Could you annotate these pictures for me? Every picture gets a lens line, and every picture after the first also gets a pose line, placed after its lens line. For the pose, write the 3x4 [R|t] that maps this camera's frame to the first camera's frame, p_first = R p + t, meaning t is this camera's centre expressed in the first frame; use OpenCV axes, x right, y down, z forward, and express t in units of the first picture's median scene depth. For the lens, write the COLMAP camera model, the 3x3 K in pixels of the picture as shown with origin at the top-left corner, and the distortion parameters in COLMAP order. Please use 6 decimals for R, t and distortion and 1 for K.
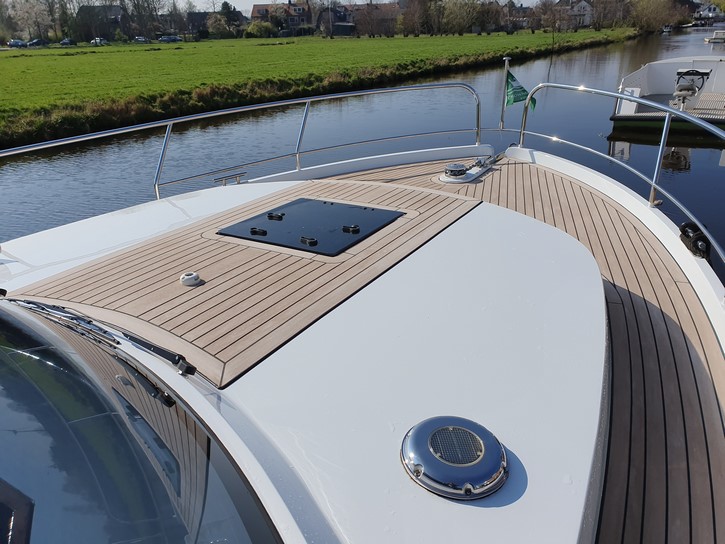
lens RADIAL K [[550.2, 0, 345.1], [0, 550.2, 289.4], [0, 0, 1]] dist [0.007192, 0.011114]
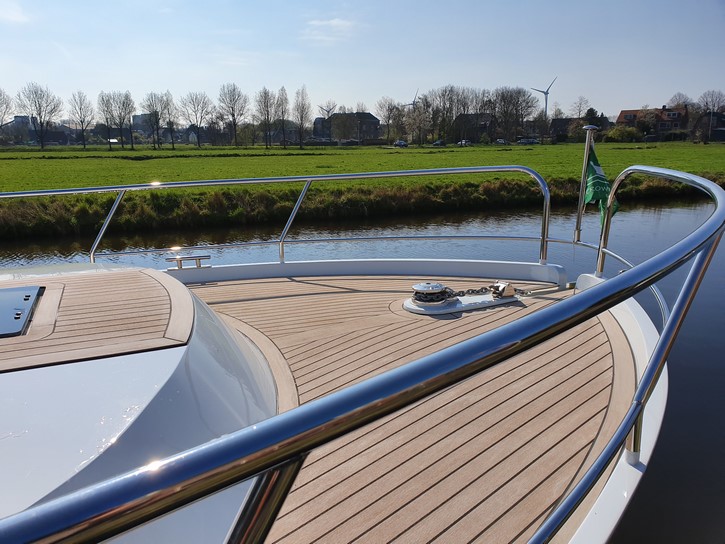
lens RADIAL K [[551.7, 0, 361.2], [0, 551.7, 283.1], [0, 0, 1]] dist [0.001662, 0.009065]
pose [[0.830798, 0.156631, -0.534079, 0.434978], [-0.248708, 0.962927, -0.104482, -0.135088], [0.497914, 0.219633, 0.838953, 0.417047]]
